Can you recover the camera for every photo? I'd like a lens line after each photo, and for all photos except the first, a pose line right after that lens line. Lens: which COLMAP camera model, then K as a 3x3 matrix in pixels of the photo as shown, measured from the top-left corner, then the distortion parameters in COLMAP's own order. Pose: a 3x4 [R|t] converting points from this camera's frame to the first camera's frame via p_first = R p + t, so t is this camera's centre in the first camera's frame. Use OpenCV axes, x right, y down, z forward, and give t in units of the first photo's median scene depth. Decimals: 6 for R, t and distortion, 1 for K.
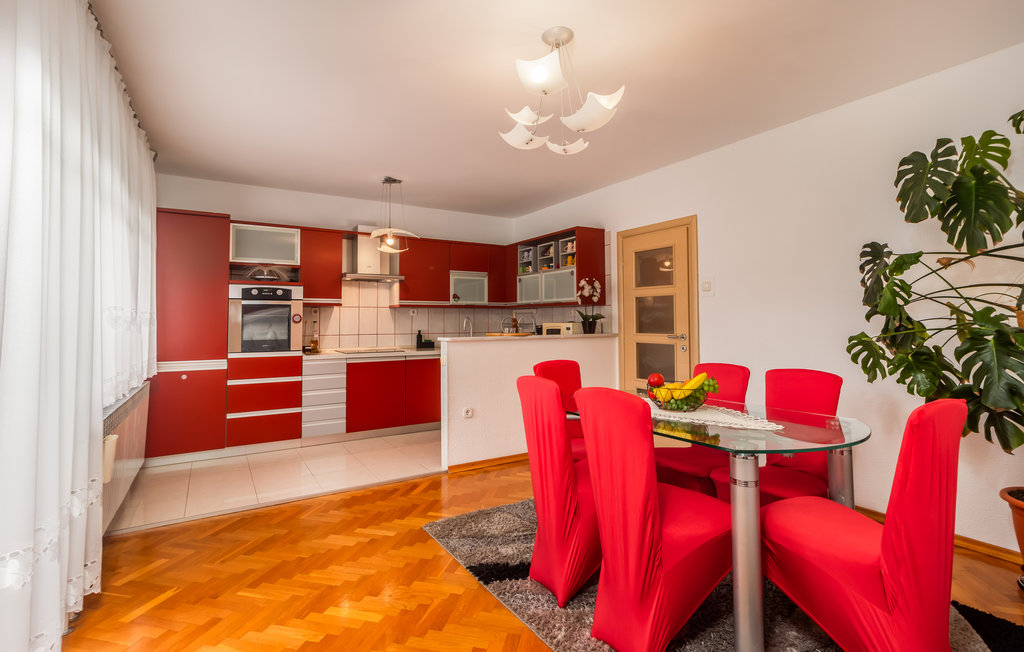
lens RADIAL K [[476.7, 0, 500.2], [0, 476.7, 306.1], [0, 0, 1]] dist [0.000432, 0.002674]
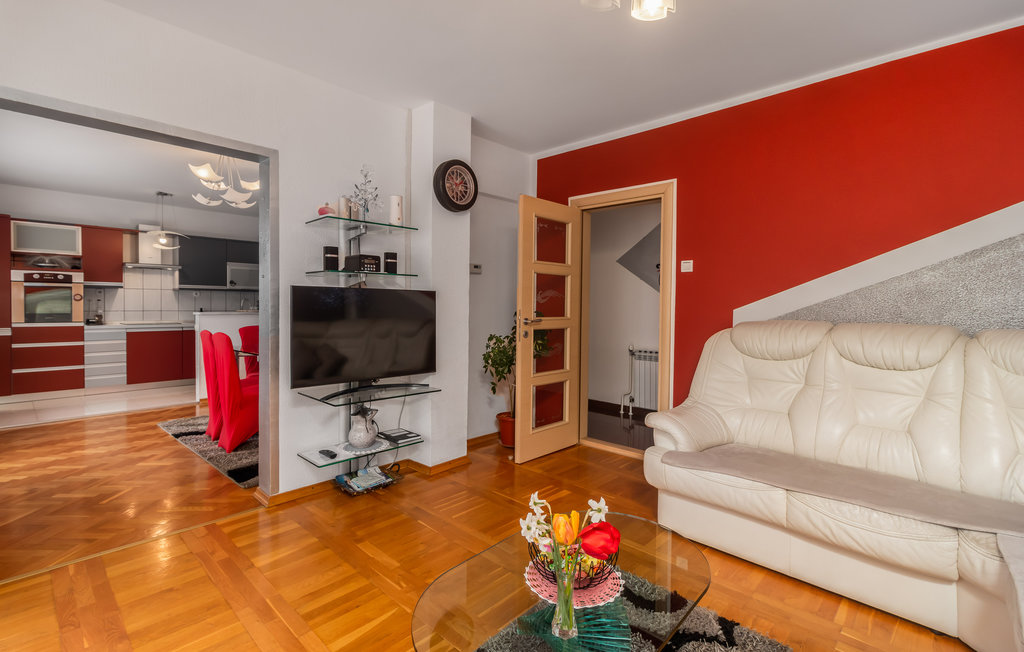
lens RADIAL K [[476.7, 0, 511.4], [0, 476.7, 319.7], [0, 0, 1]] dist [0.000432, 0.002674]
pose [[0.965268, 0.010514, 0.261048, 0.369115], [-0.028708, 0.997408, 0.065981, -0.032833], [-0.259678, -0.071184, 0.963068, -0.557164]]
